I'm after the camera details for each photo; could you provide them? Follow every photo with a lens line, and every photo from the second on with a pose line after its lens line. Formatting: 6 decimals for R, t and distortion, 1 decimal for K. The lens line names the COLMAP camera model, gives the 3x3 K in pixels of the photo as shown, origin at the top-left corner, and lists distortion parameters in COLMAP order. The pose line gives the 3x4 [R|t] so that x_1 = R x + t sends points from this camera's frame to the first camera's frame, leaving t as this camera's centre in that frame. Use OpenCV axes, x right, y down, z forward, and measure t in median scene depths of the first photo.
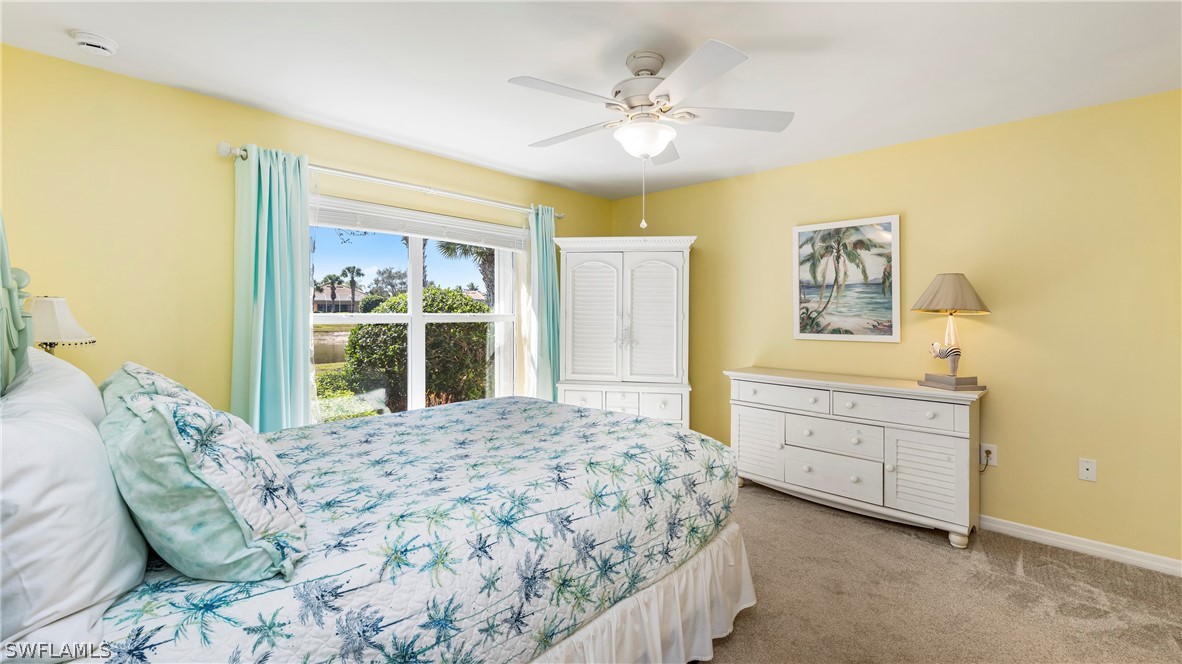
lens RADIAL K [[487.5, 0, 589.5], [0, 487.5, 305.9], [0, 0, 1]] dist [-0.006586, 0.000035]
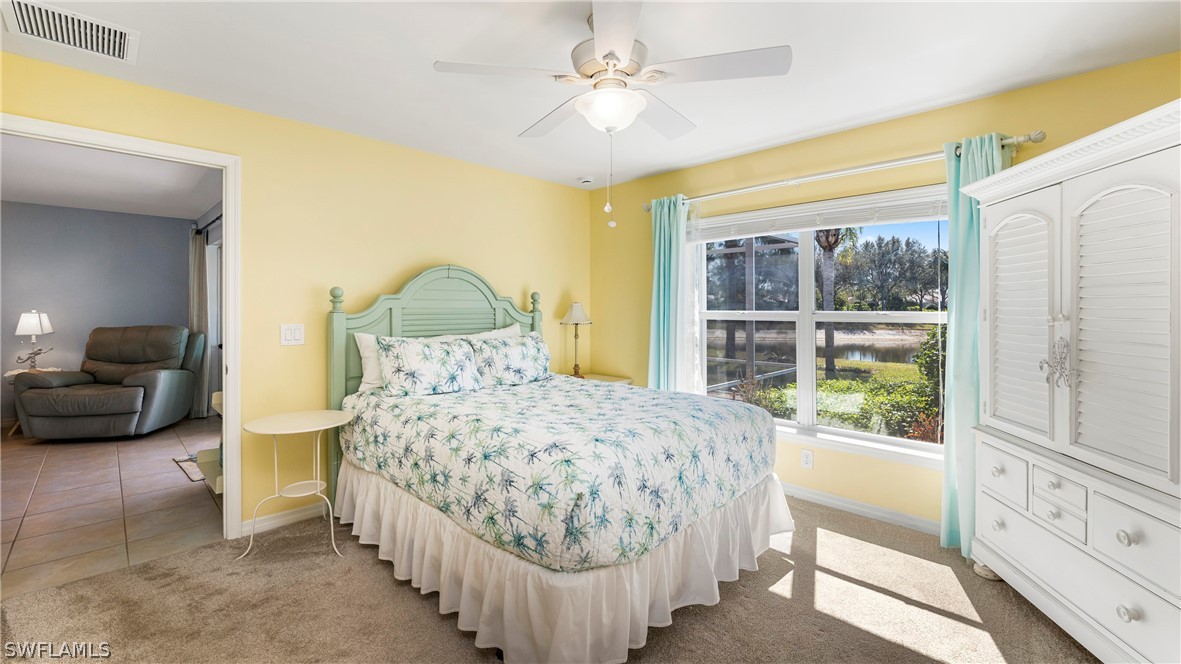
lens RADIAL K [[487.1, 0, 589.0], [0, 487.1, 305.9], [0, 0, 1]] dist [-0.006586, 0.000035]
pose [[-0.020938, -0.011065, -0.999720, 1.151994], [0.009578, 0.999891, -0.011268, 0.023120], [0.999735, -0.009811, -0.020830, 1.145575]]
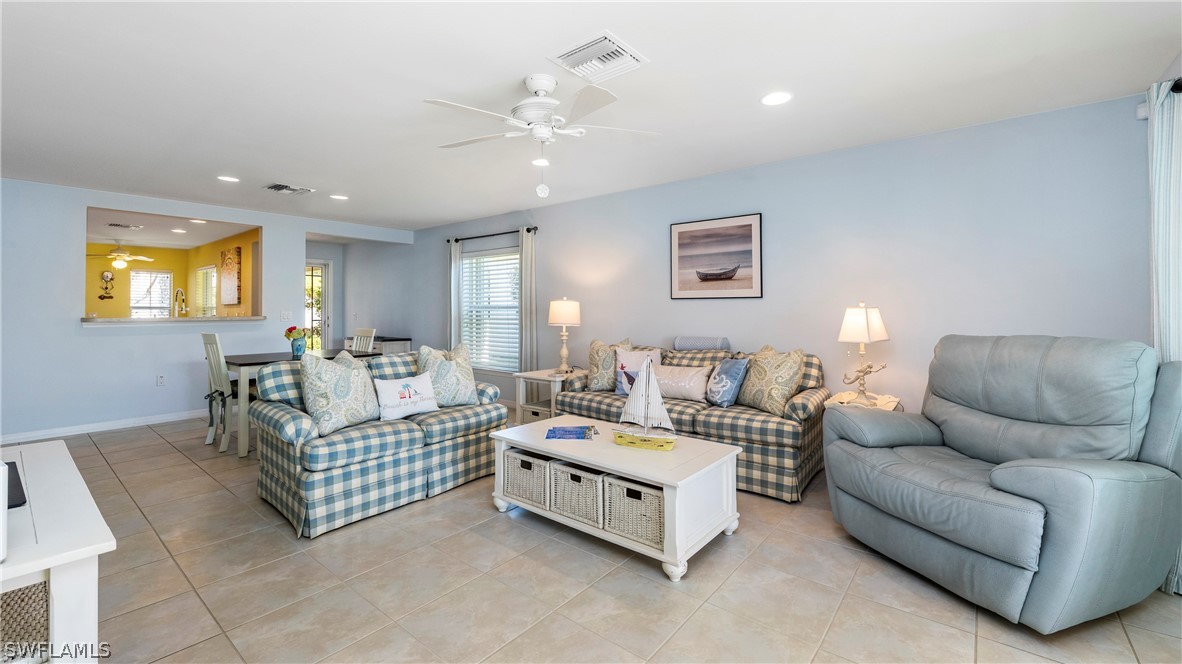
lens RADIAL K [[487.5, 0, 589.5], [0, 487.5, 305.9], [0, 0, 1]] dist [-0.006586, 0.000035]
pose [[-0.997429, -0.008708, -0.071132, 0.771309], [-0.006967, 0.999671, -0.024681, 0.028448], [0.071324, -0.024122, -0.997162, 0.775190]]
